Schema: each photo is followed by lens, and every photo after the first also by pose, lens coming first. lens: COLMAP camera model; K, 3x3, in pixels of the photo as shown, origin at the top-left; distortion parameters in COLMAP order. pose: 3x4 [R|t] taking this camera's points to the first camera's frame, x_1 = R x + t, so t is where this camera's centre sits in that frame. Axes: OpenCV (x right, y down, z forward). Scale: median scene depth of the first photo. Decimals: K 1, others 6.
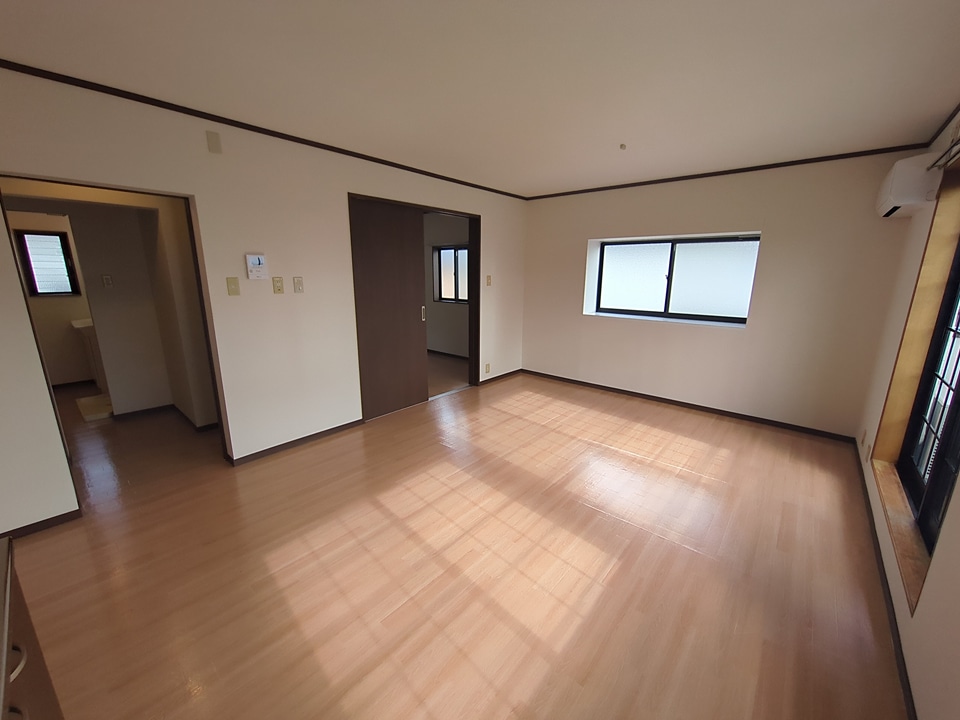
lens RADIAL K [[380.9, 0, 481.9], [0, 380.9, 358.0], [0, 0, 1]] dist [-0.000955, 0.001017]
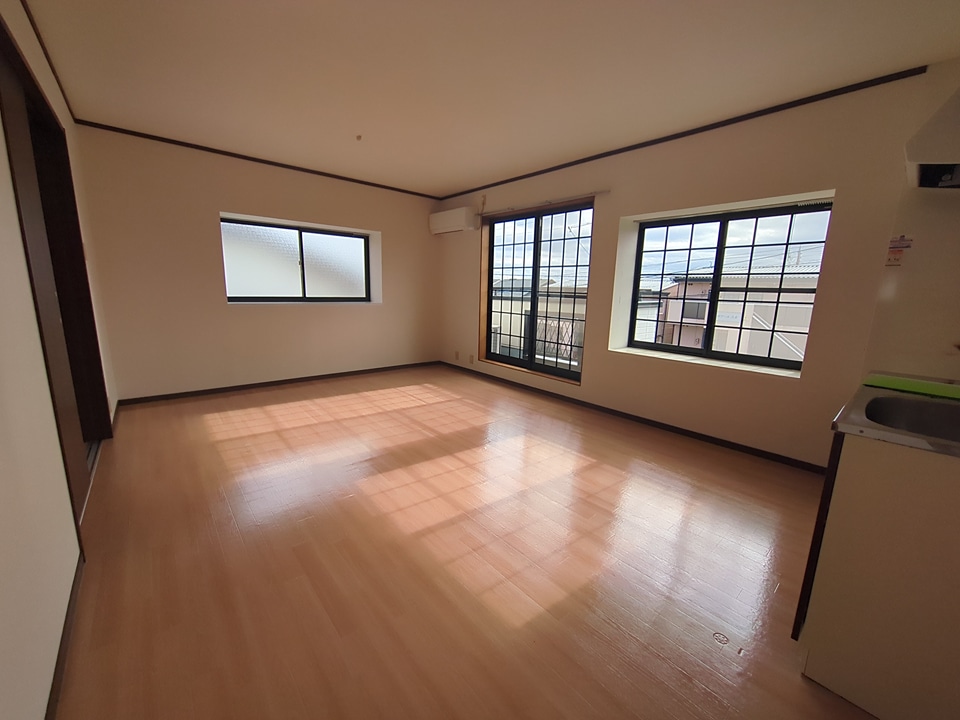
lens RADIAL K [[380.9, 0, 481.9], [0, 380.9, 358.0], [0, 0, 1]] dist [-0.000955, 0.001017]
pose [[0.133433, -0.187699, 0.973121, -0.618230], [0.192545, 0.968102, 0.160329, -0.038738], [-0.972174, 0.165976, 0.165317, 0.460587]]
